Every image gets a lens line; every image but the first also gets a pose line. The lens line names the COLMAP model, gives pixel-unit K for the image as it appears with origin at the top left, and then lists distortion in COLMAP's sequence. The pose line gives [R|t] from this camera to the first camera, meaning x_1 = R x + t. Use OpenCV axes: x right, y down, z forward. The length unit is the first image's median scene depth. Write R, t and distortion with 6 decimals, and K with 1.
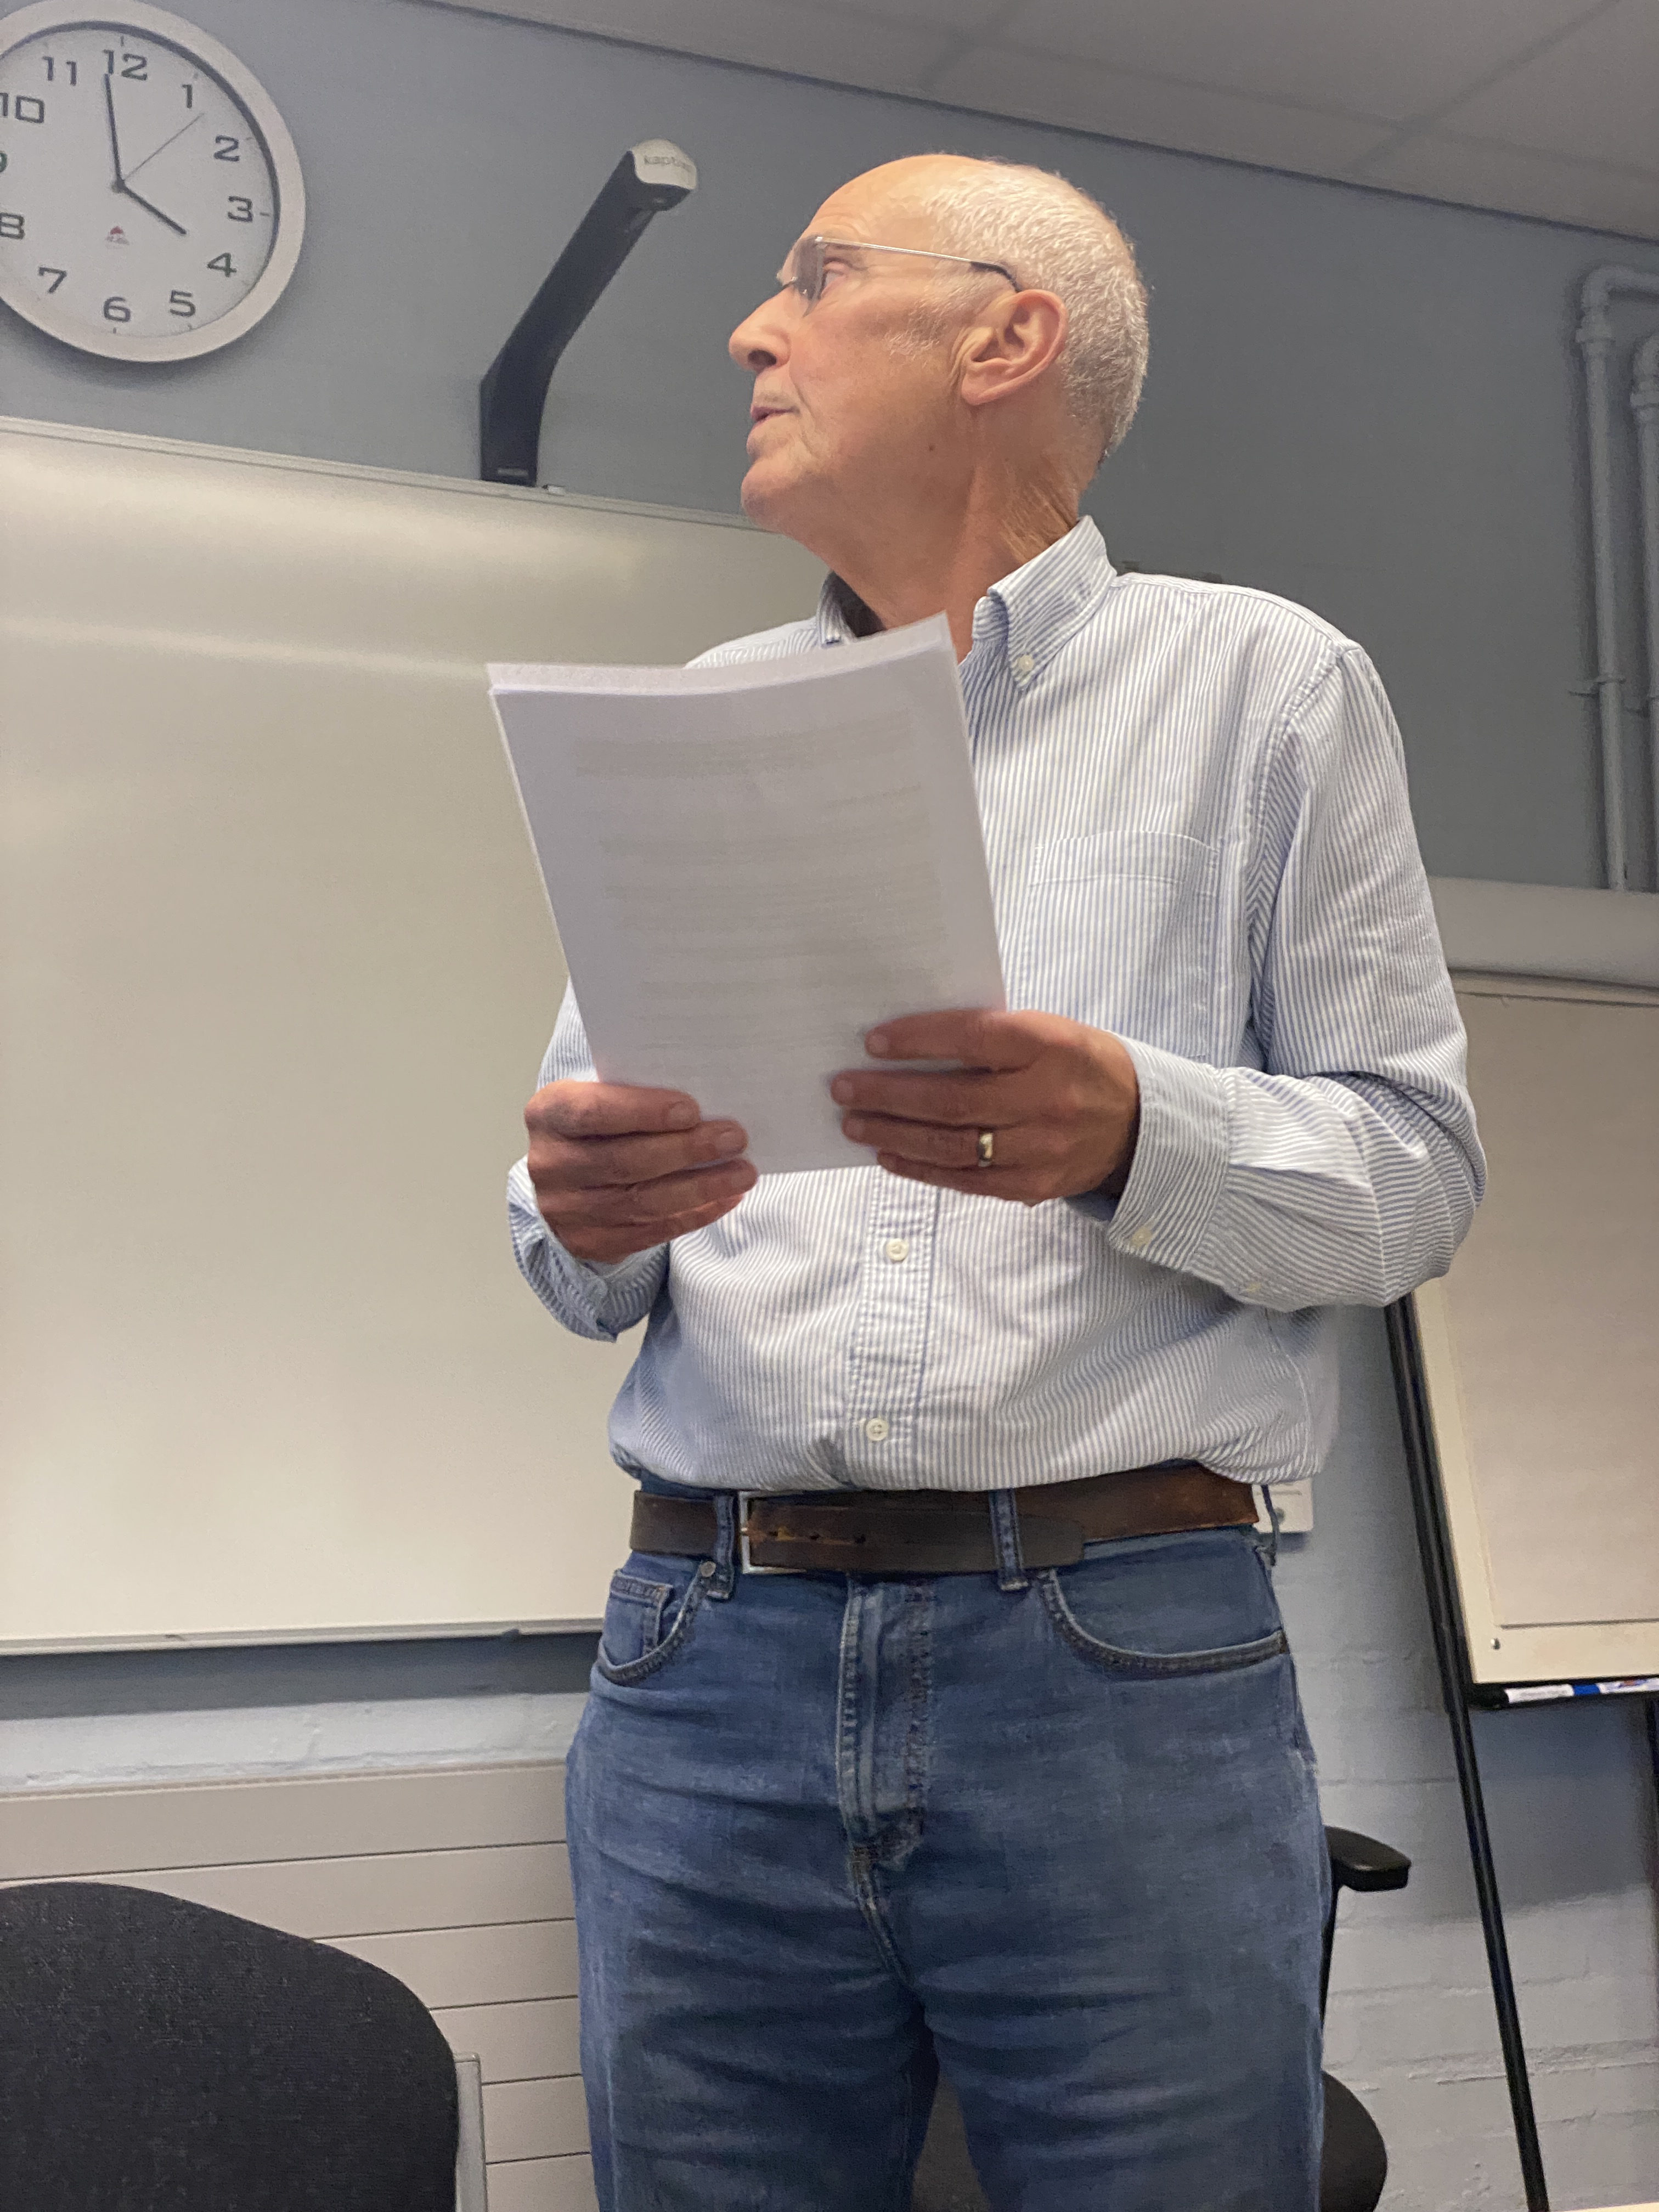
lens RADIAL K [[3245.3, 0, 862.7], [0, 3245.3, 1052.7], [0, 0, 1]] dist [0.111498, 0.000000]
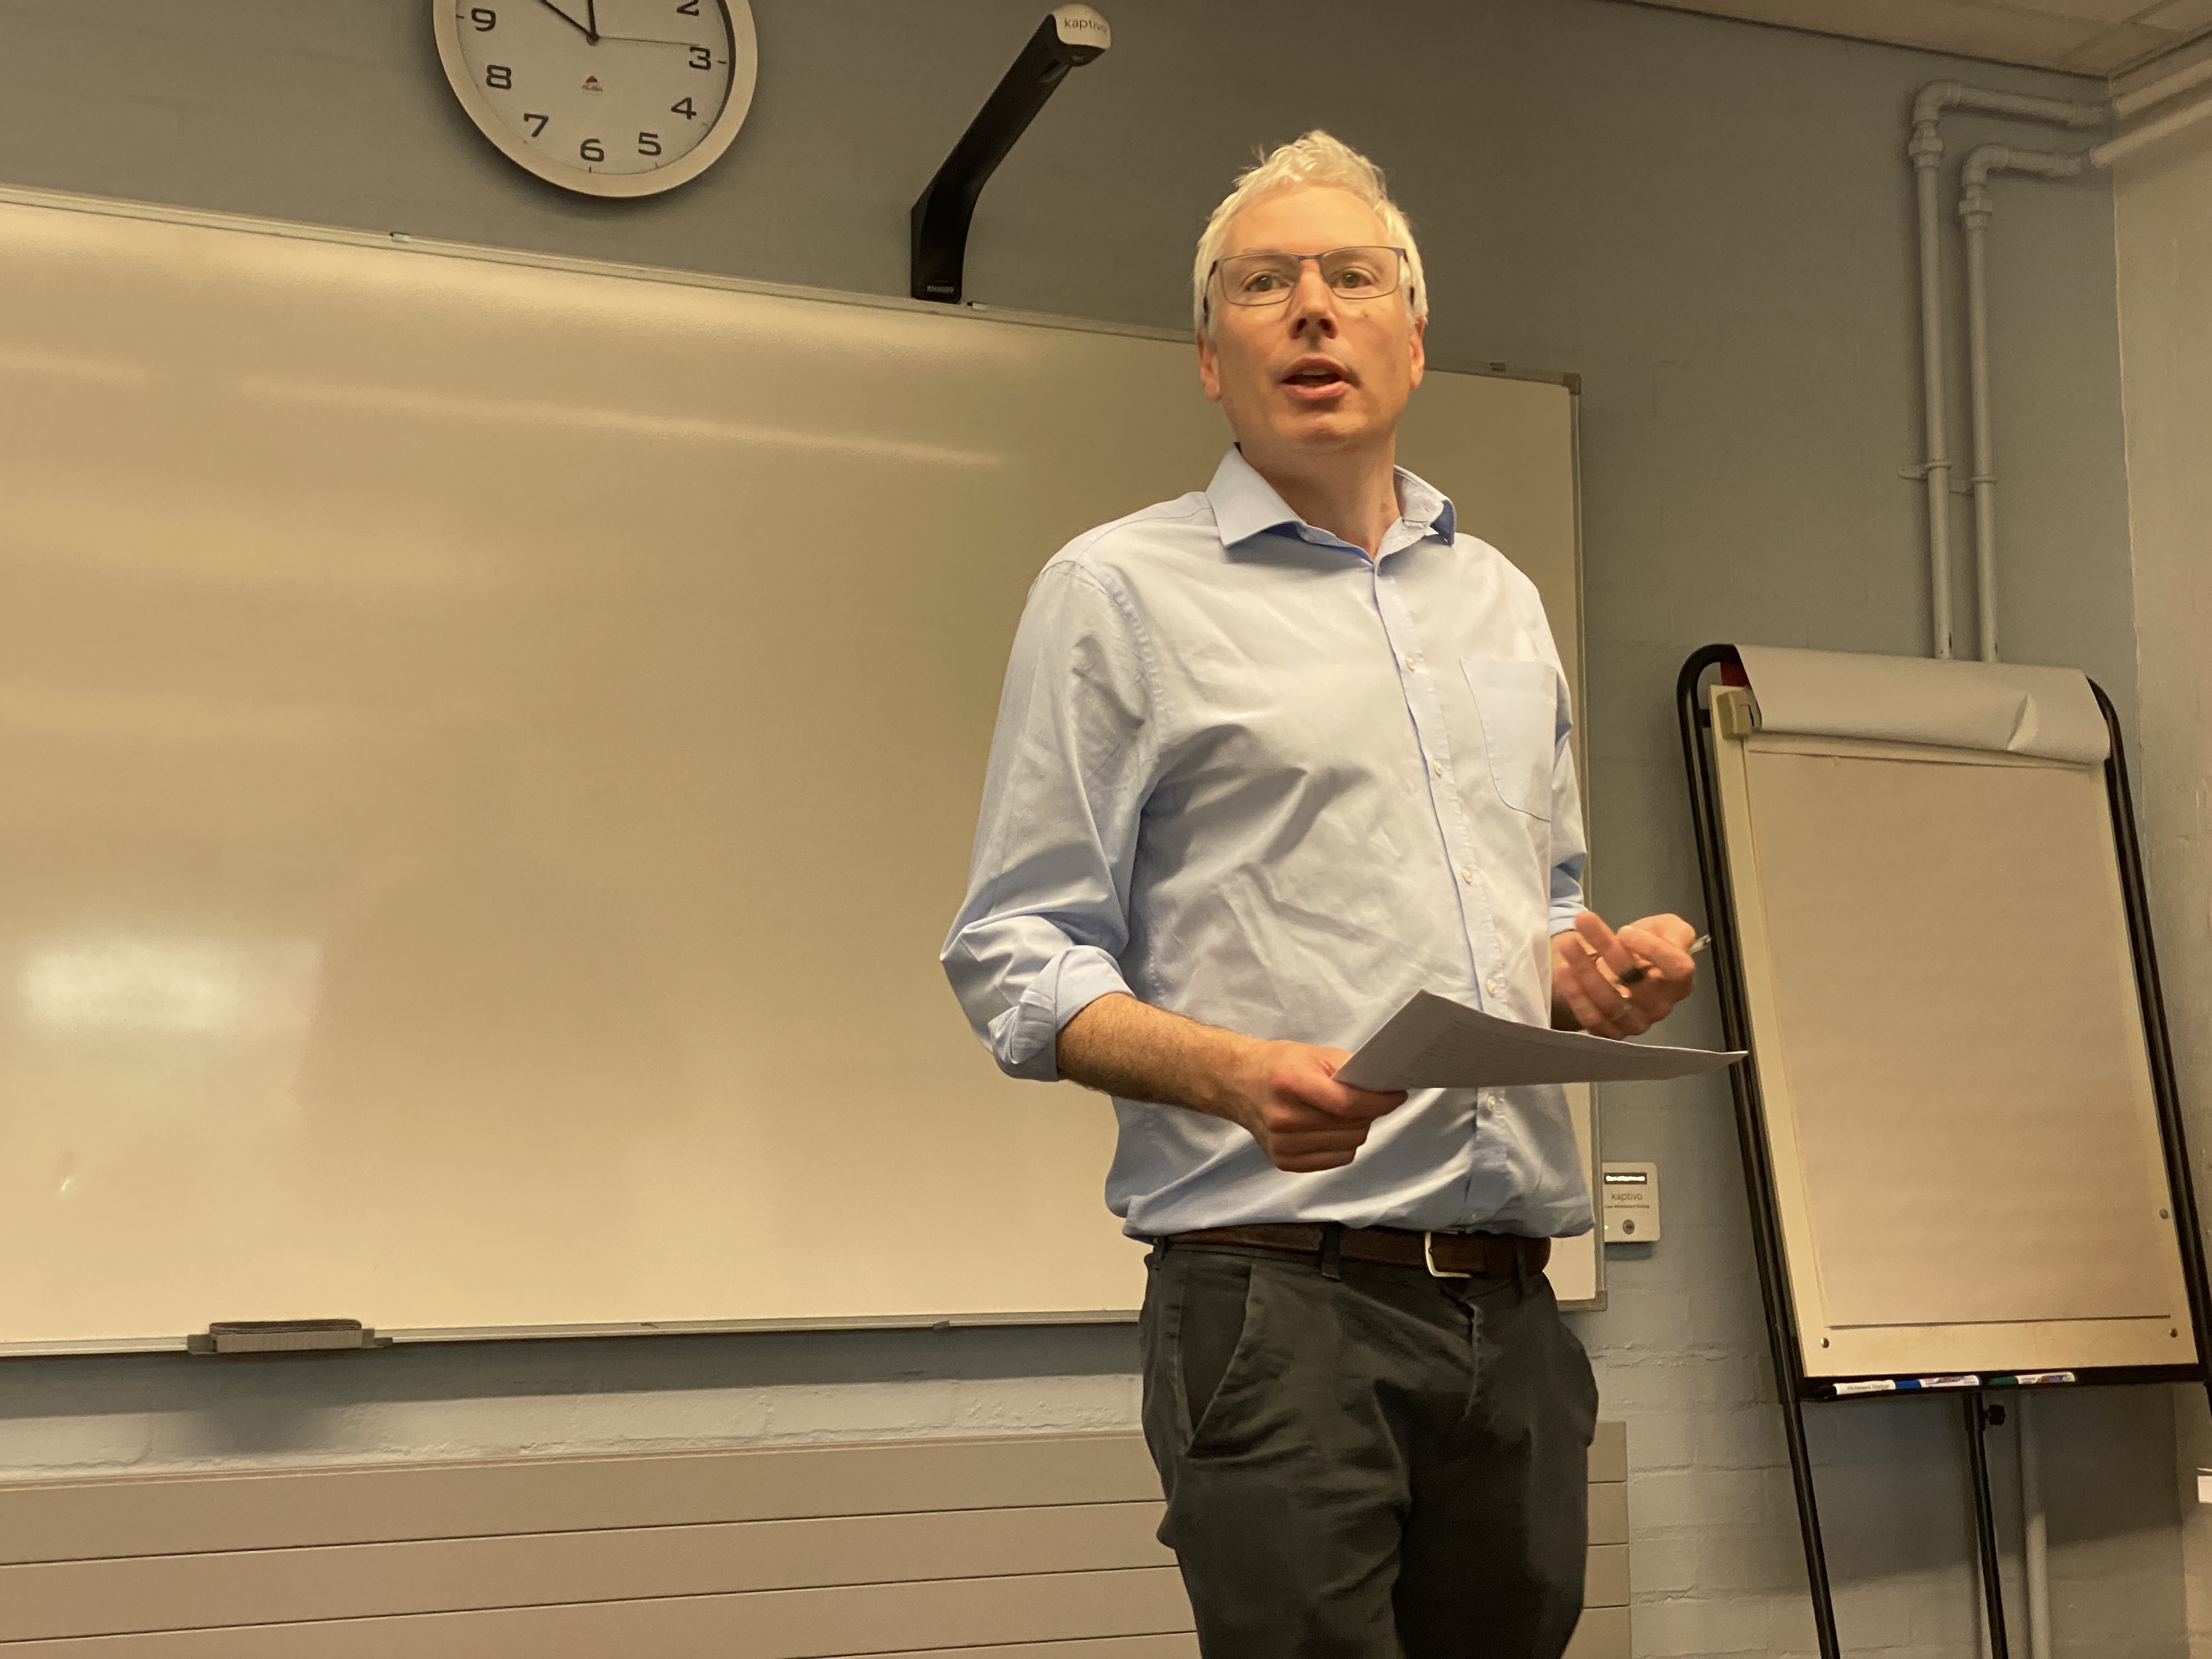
lens RADIAL K [[3245.3, 0, 1117.5], [0, 3245.3, 847.9], [0, 0, 1]] dist [0.111498, 0.000000]
pose [[0.999399, 0.000325, -0.034651, -0.008002], [0.000223, 0.999875, 0.015822, -0.004584], [0.034652, -0.015820, 0.999274, -0.116522]]
